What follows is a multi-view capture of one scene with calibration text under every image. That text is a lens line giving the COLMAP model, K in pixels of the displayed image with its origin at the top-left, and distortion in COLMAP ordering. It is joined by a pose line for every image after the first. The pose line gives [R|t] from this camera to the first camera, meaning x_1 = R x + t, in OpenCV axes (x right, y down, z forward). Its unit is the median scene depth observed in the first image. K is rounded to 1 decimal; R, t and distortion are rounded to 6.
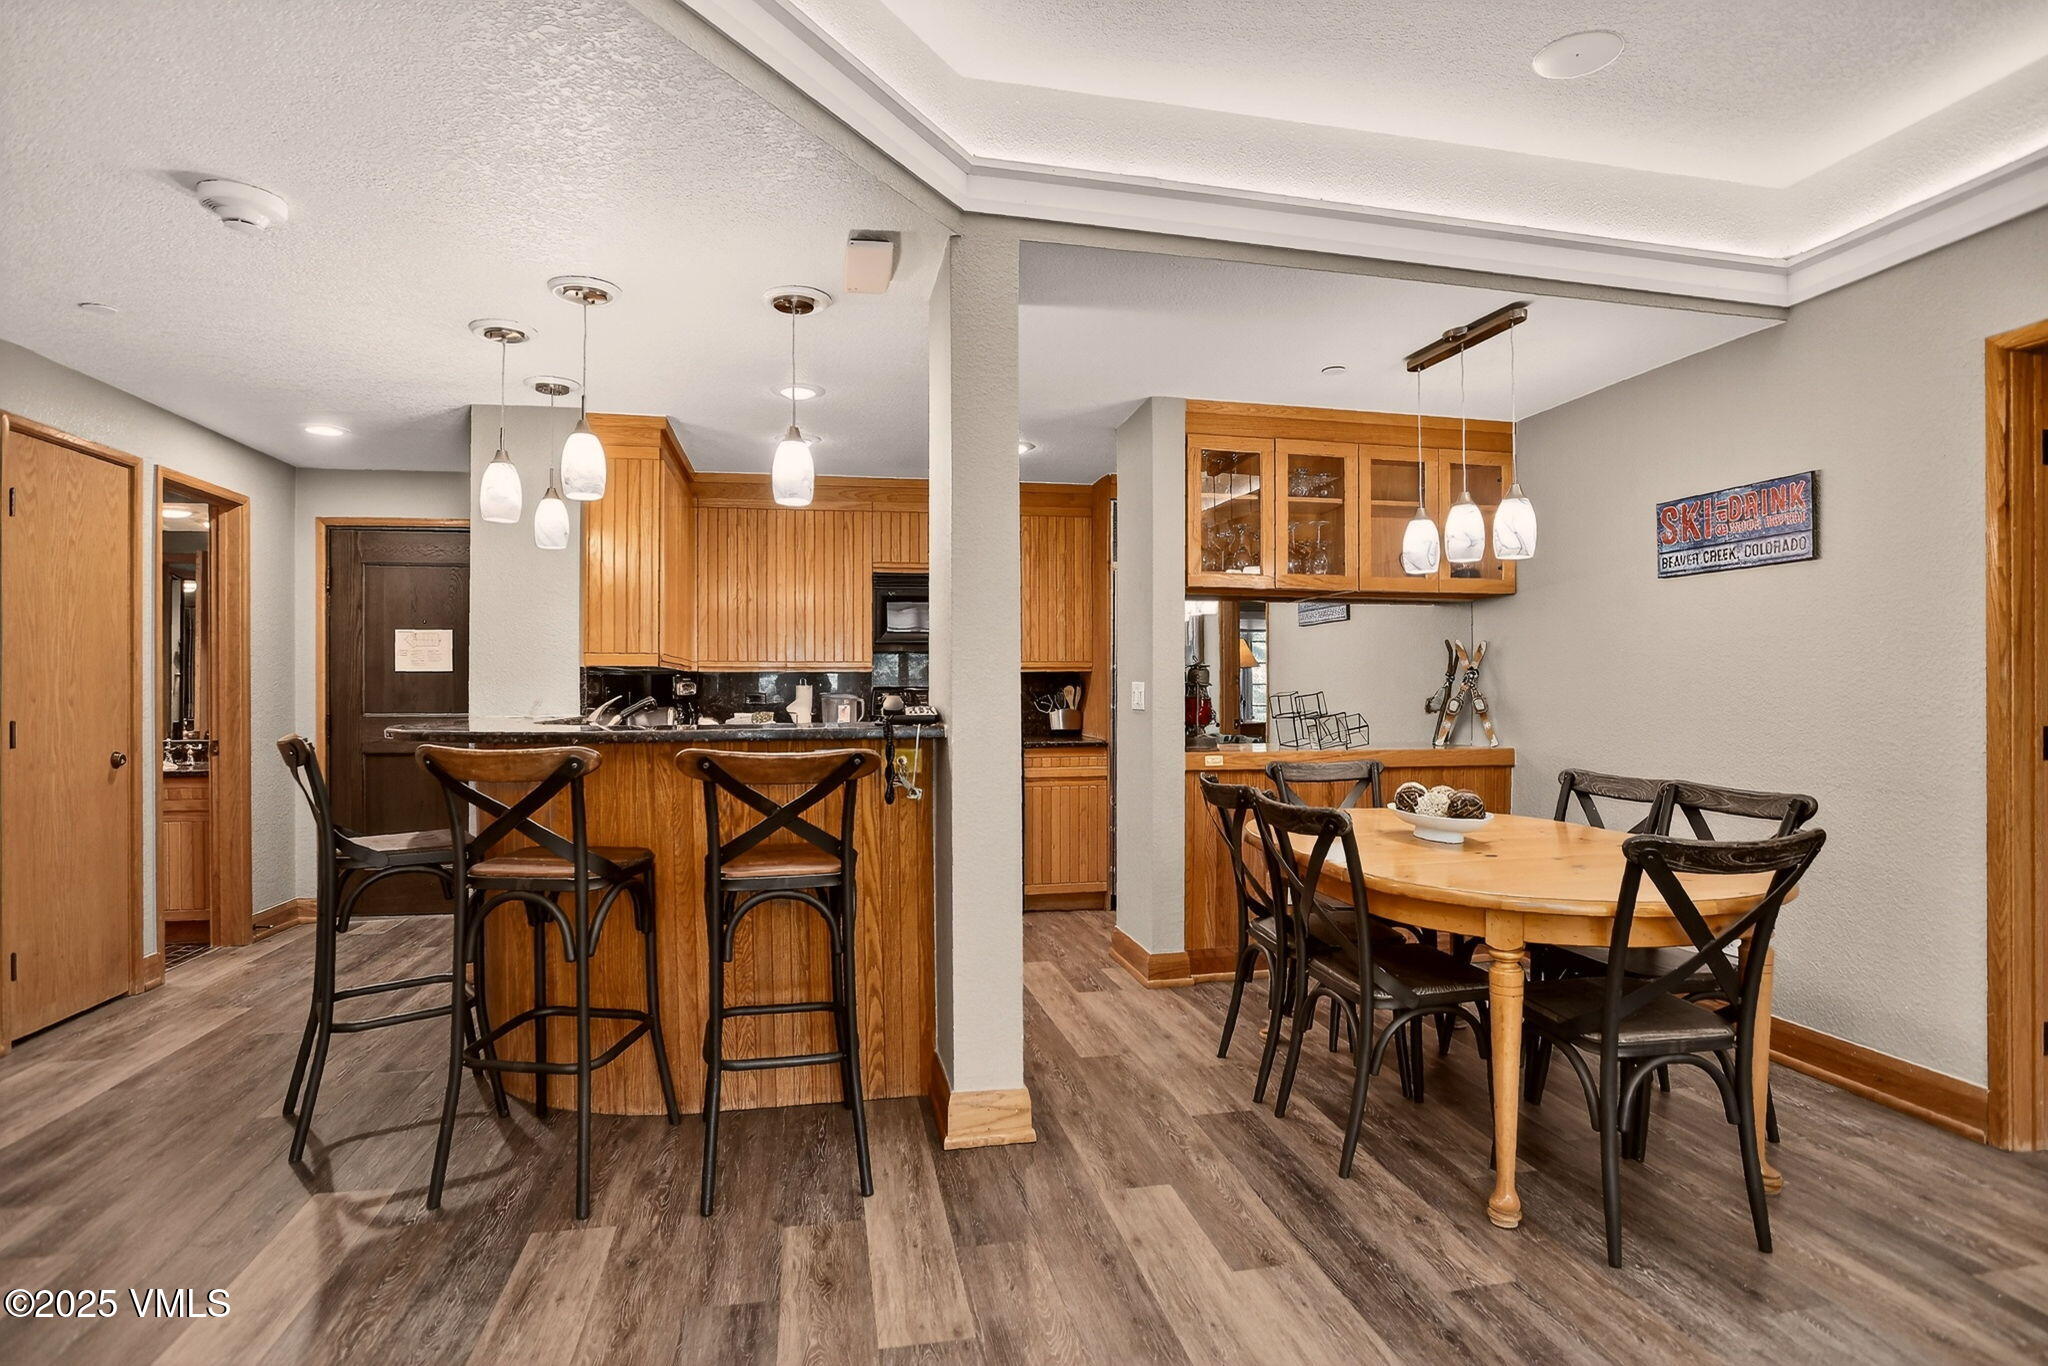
lens RADIAL K [[1052.3, 0, 1014.1], [0, 1052.3, 688.1], [0, 0, 1]] dist [-0.053382, 0.011478]
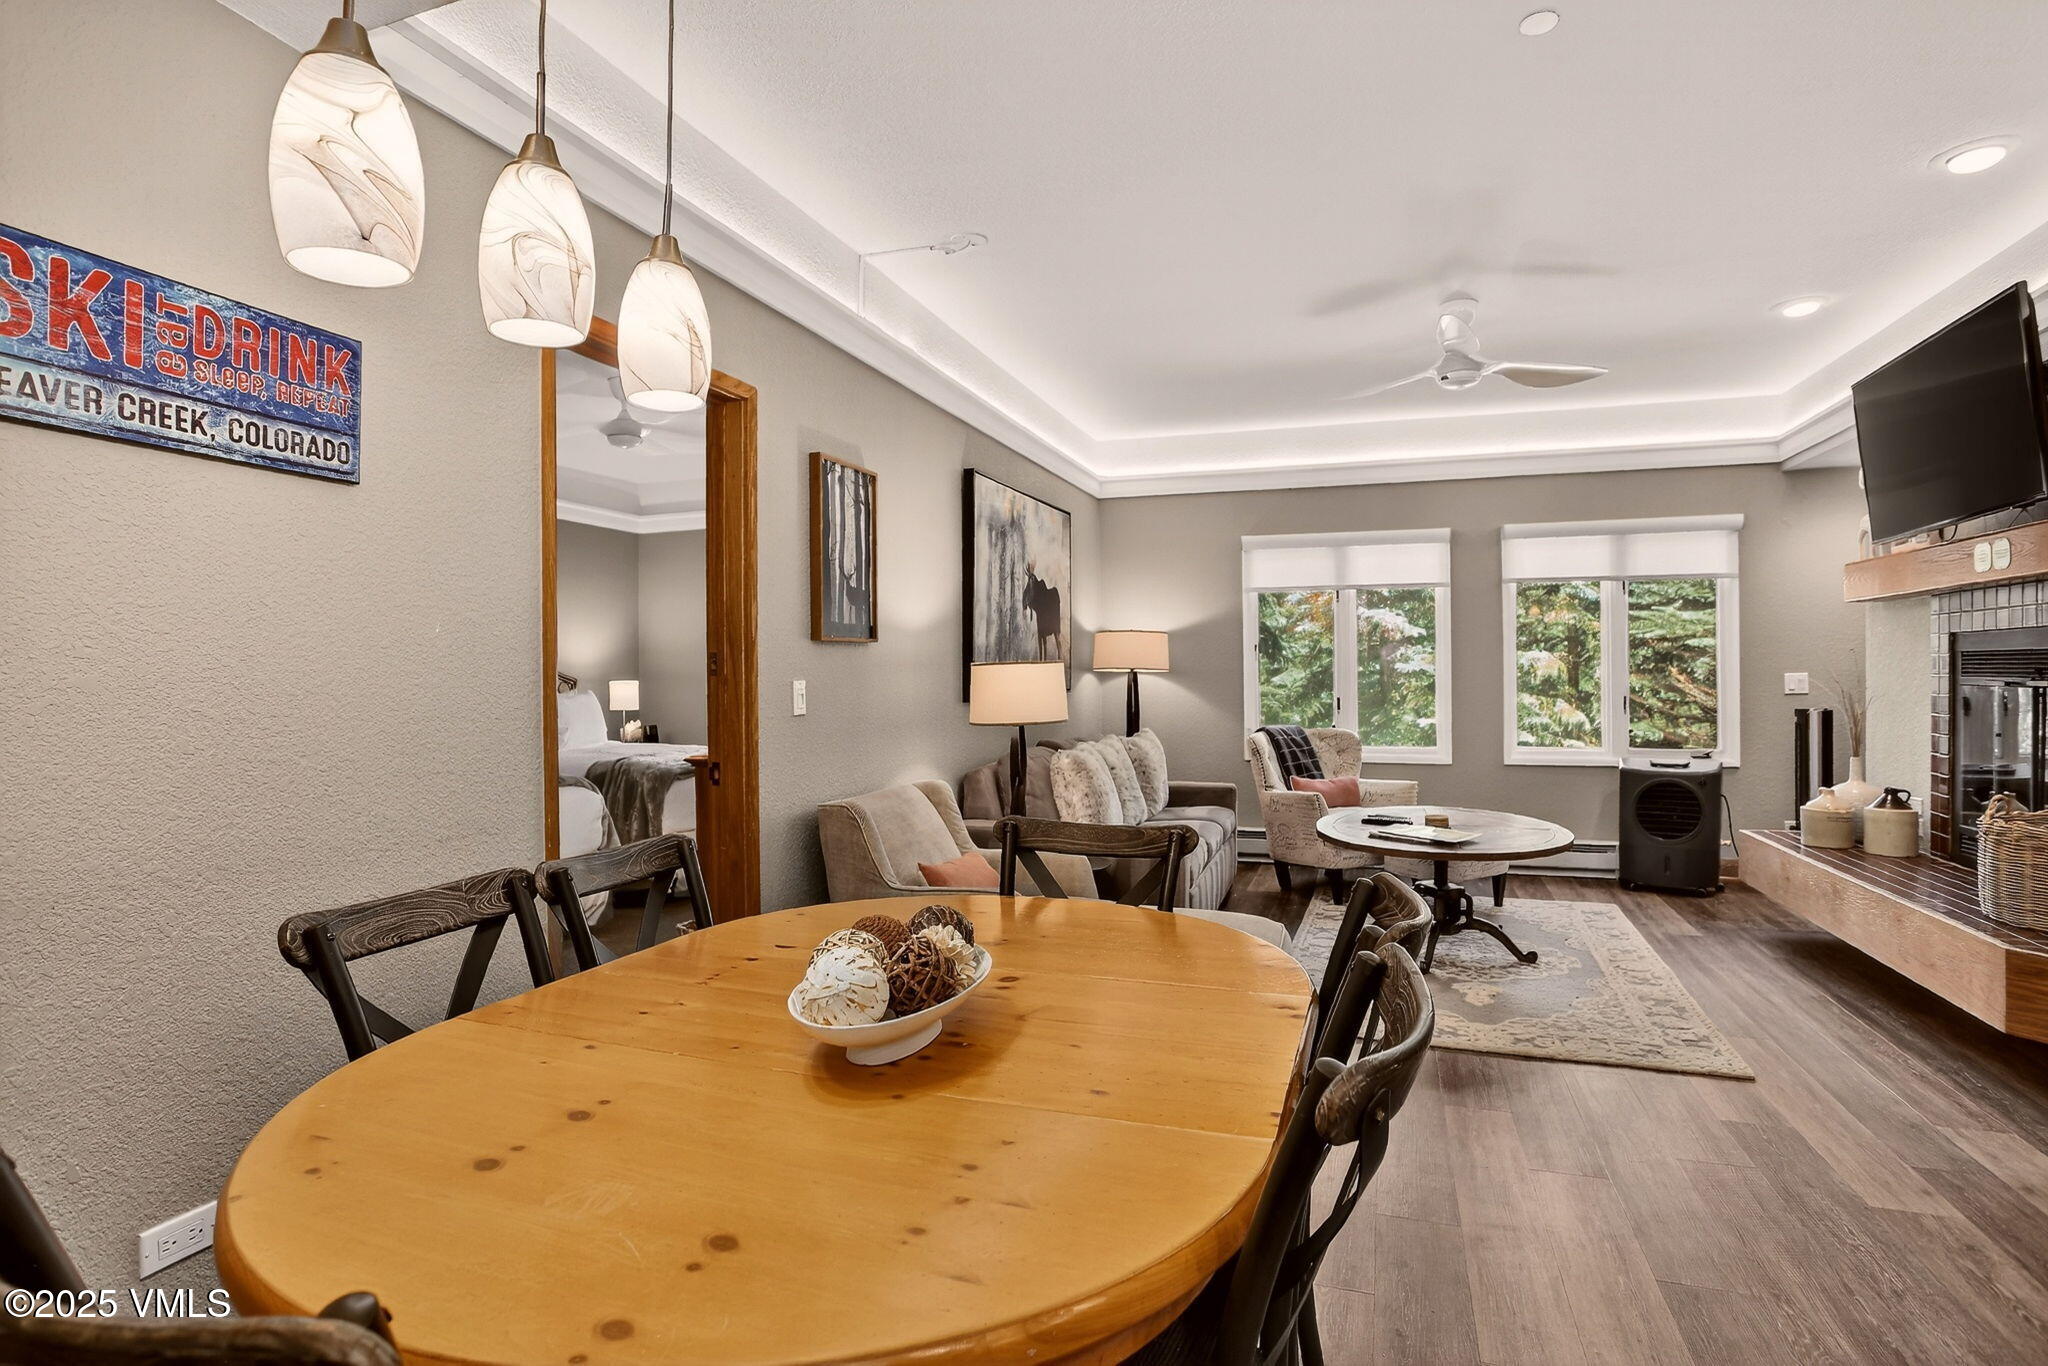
lens RADIAL K [[1052.3, 0, 1010.4], [0, 1052.3, 682.3], [0, 0, 1]] dist [-0.053382, 0.011478]
pose [[-0.864153, 0.003478, 0.503218, 0.126616], [0.006577, 0.999969, 0.004383, -0.008526], [-0.503187, 0.007097, -0.864149, 1.213461]]
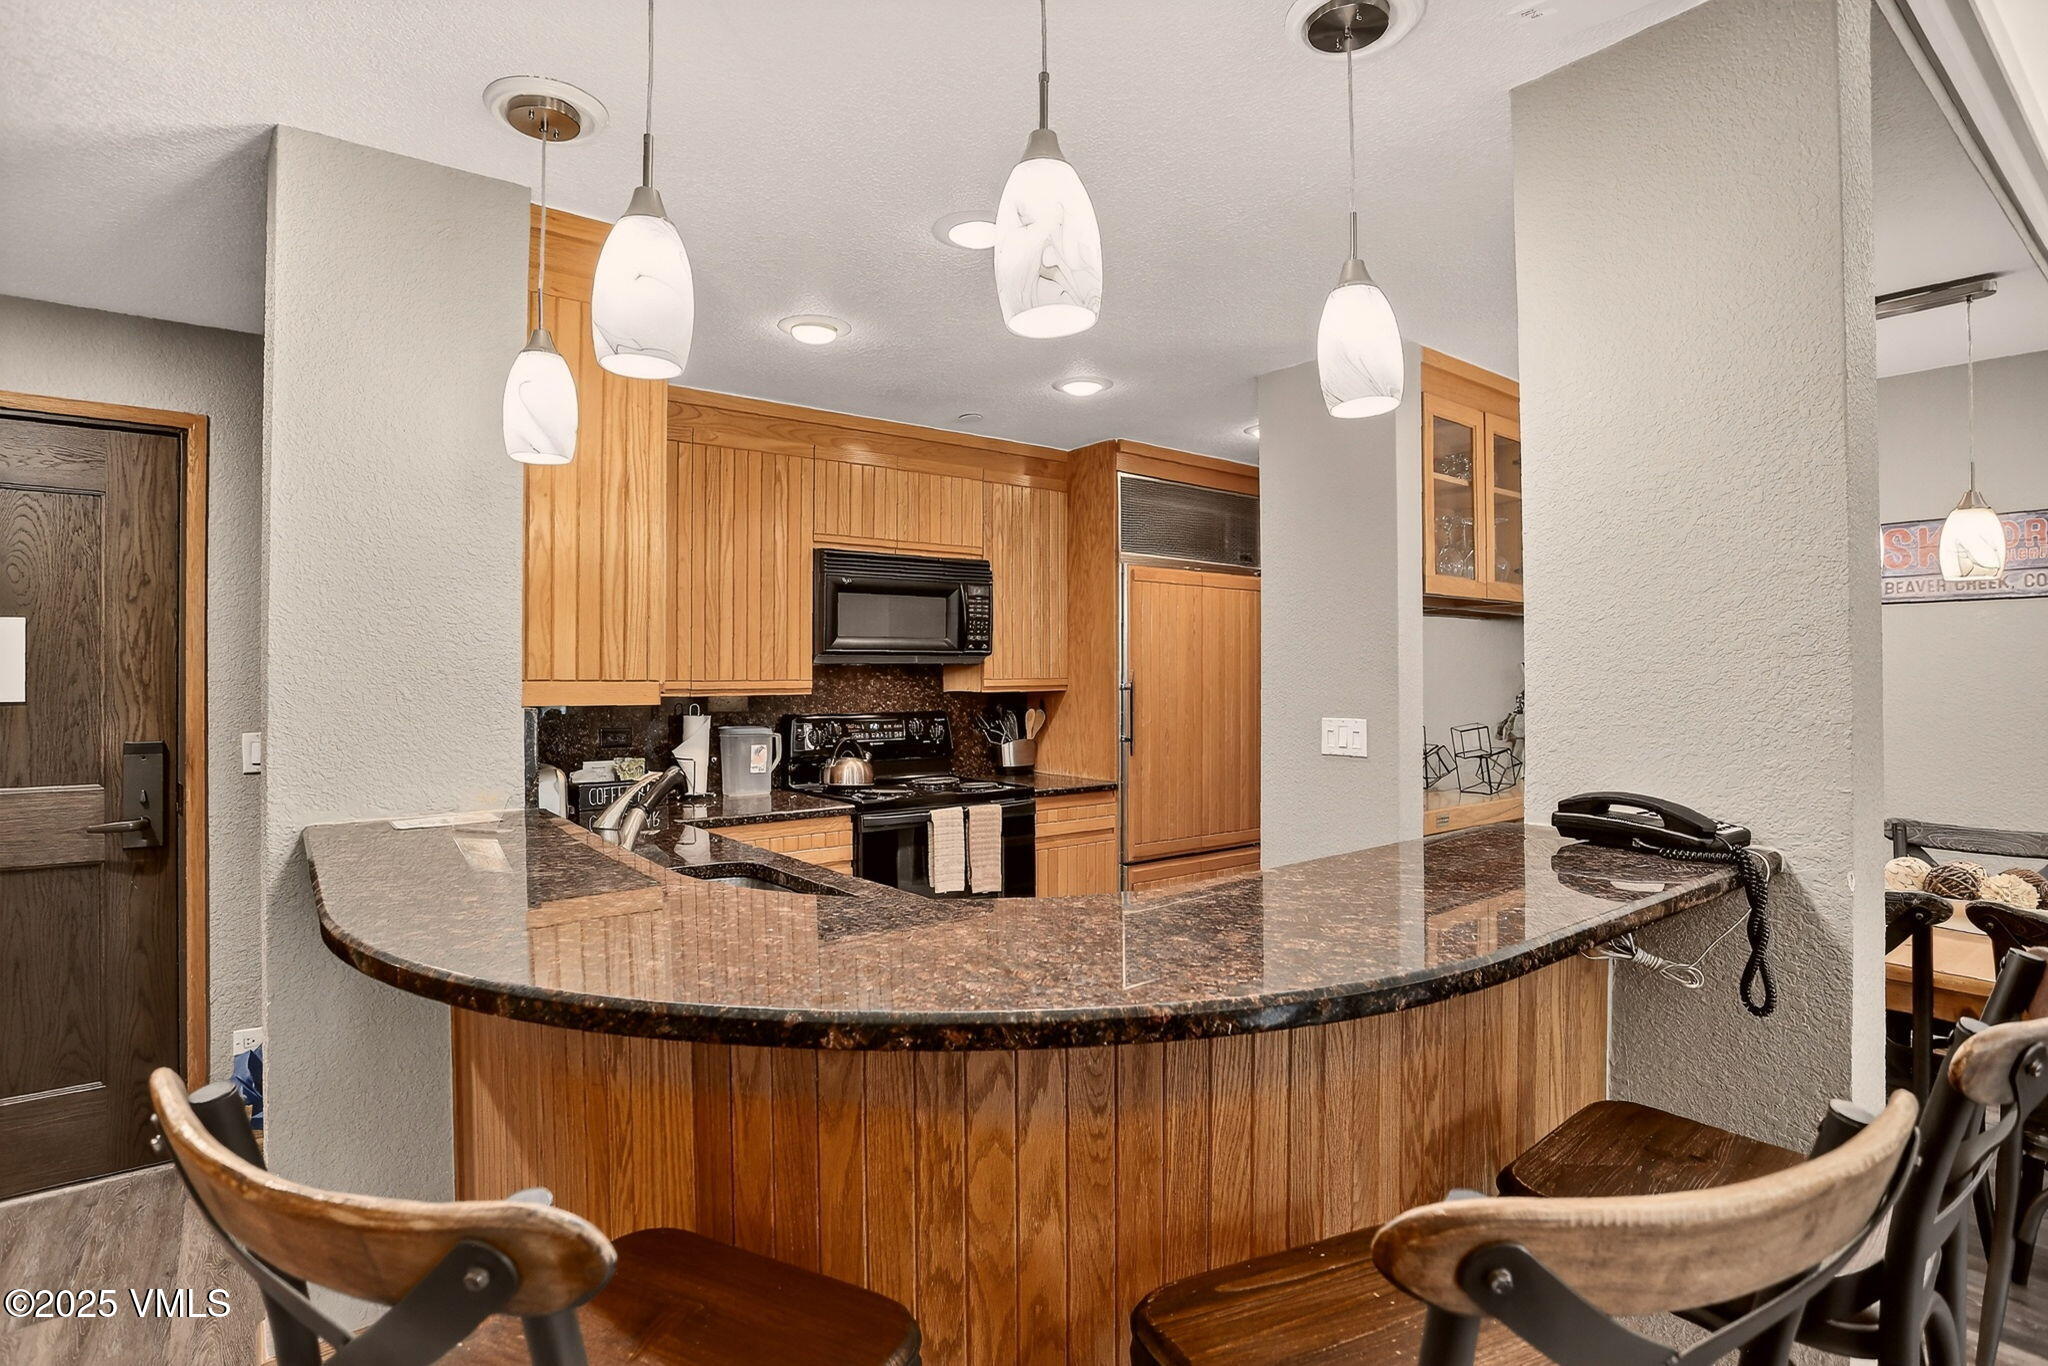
lens RADIAL K [[1052.3, 0, 1018.1], [0, 1052.3, 682.1], [0, 0, 1]] dist [-0.053382, 0.011478]
pose [[0.895046, -0.002440, 0.445967, -0.528985], [0.000895, 0.999993, 0.003674, -0.044435], [-0.445972, -0.002889, 0.895042, 0.557713]]
